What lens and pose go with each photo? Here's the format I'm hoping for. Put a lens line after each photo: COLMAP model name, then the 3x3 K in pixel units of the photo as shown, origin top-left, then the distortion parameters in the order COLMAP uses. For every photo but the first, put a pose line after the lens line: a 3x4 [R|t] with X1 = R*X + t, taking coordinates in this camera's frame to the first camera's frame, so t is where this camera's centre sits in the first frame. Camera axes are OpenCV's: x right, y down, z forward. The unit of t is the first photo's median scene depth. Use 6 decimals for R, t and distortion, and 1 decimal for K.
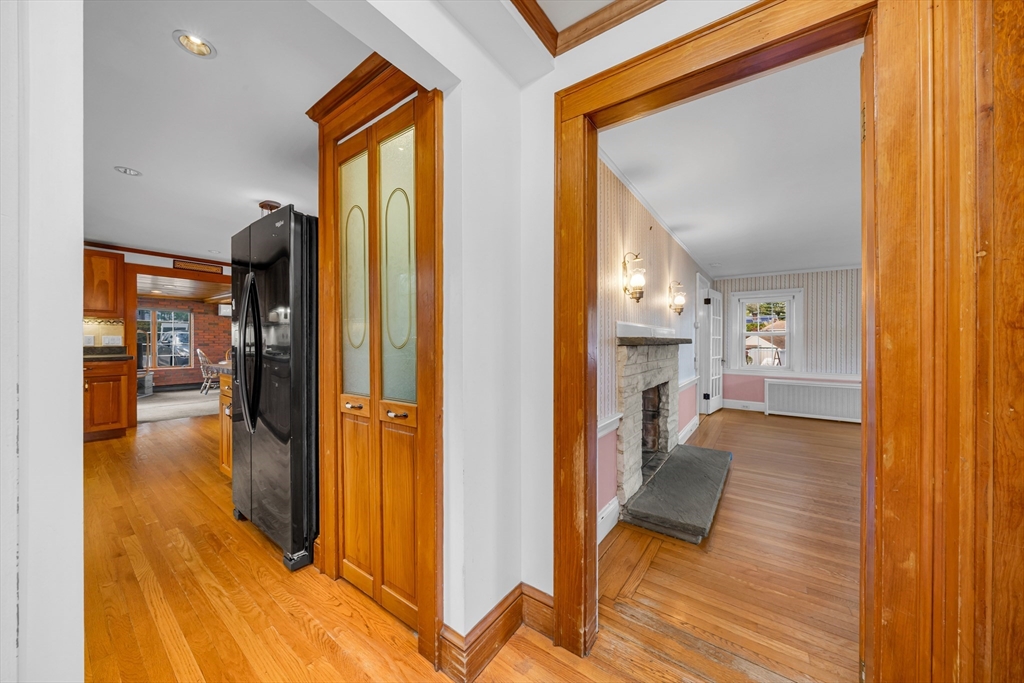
lens RADIAL K [[353.4, 0, 505.2], [0, 353.4, 340.6], [0, 0, 1]] dist [-0.000712, 0.000060]
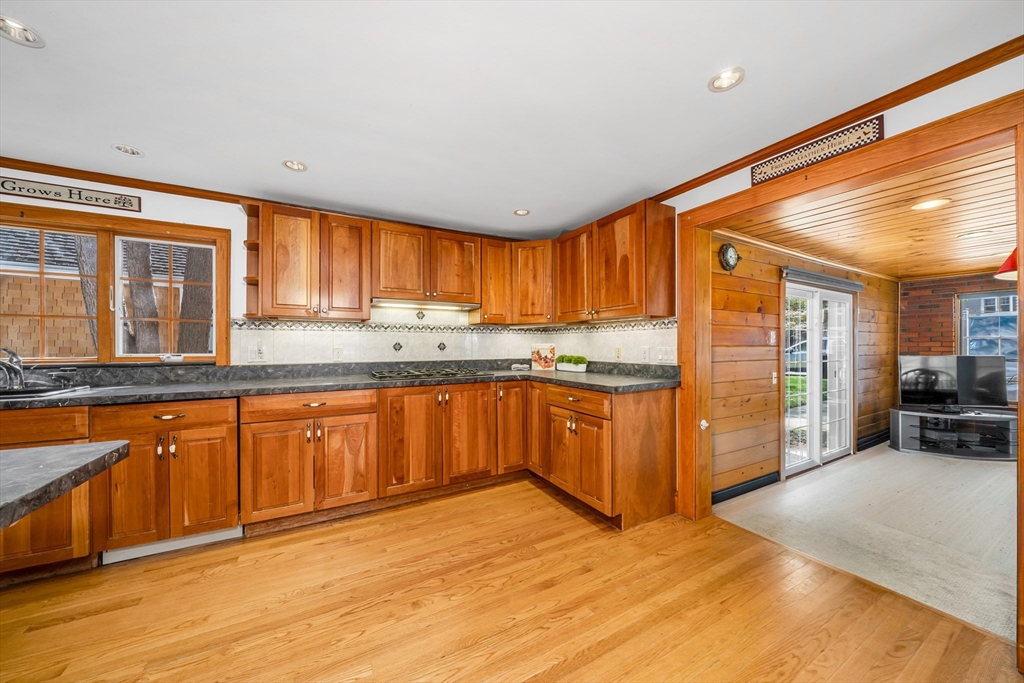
lens RADIAL K [[353.4, 0, 496.1], [0, 353.4, 345.0], [0, 0, 1]] dist [-0.000712, 0.000060]
pose [[-0.430922, -0.005672, -0.902371, -0.435018], [-0.005333, 0.999979, -0.003739, -0.012214], [0.902373, 0.003201, -0.430943, 0.931743]]
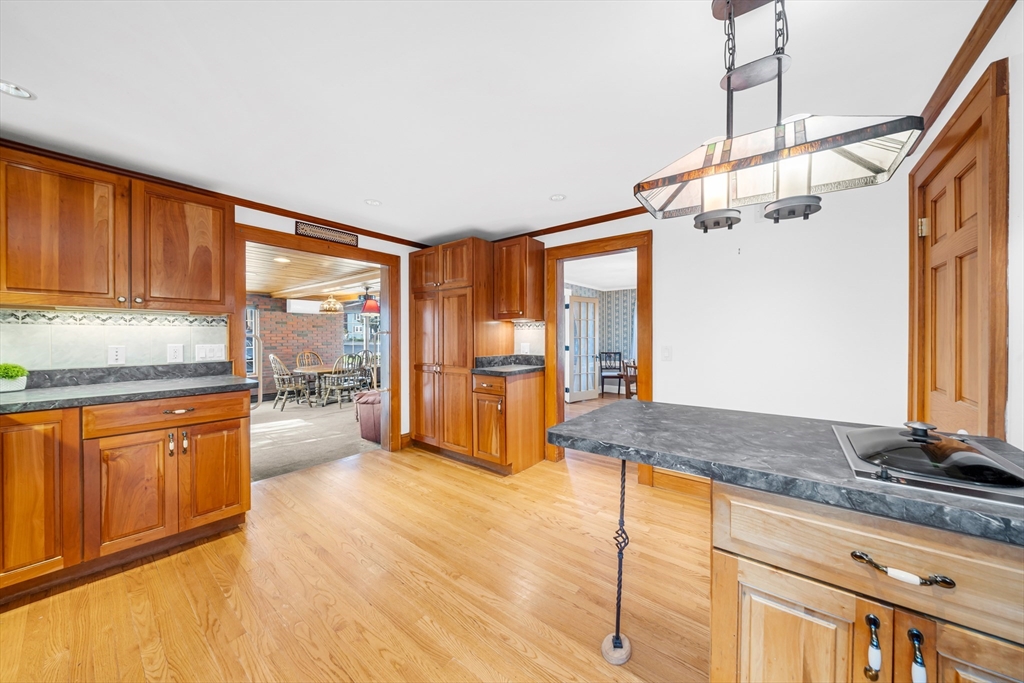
lens RADIAL K [[353.4, 0, 514.8], [0, 353.4, 338.9], [0, 0, 1]] dist [-0.000712, 0.000060]
pose [[0.999661, -0.004809, -0.025592, -0.549529], [0.004895, 0.999983, 0.003284, -0.020548], [0.025576, -0.003409, 0.999667, 0.393524]]
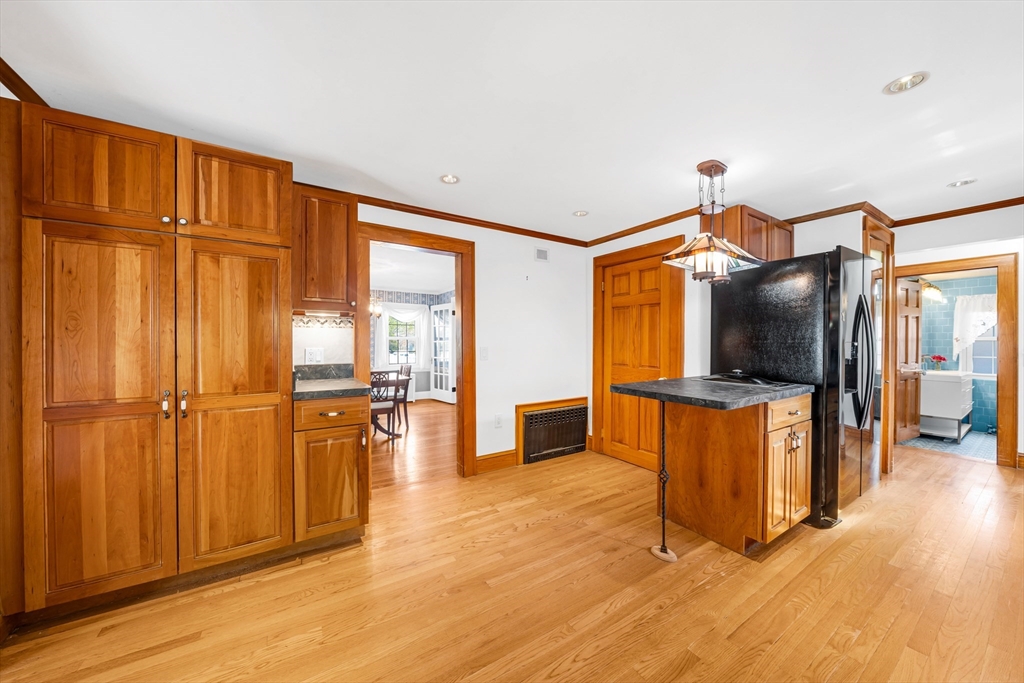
lens RADIAL K [[353.4, 0, 507.5], [0, 353.4, 343.2], [0, 0, 1]] dist [-0.000712, 0.000060]
pose [[0.358129, -0.003918, 0.933664, -0.941980], [0.002696, 0.999991, 0.003162, -0.015431], [-0.933668, 0.001385, 0.358136, 0.719477]]
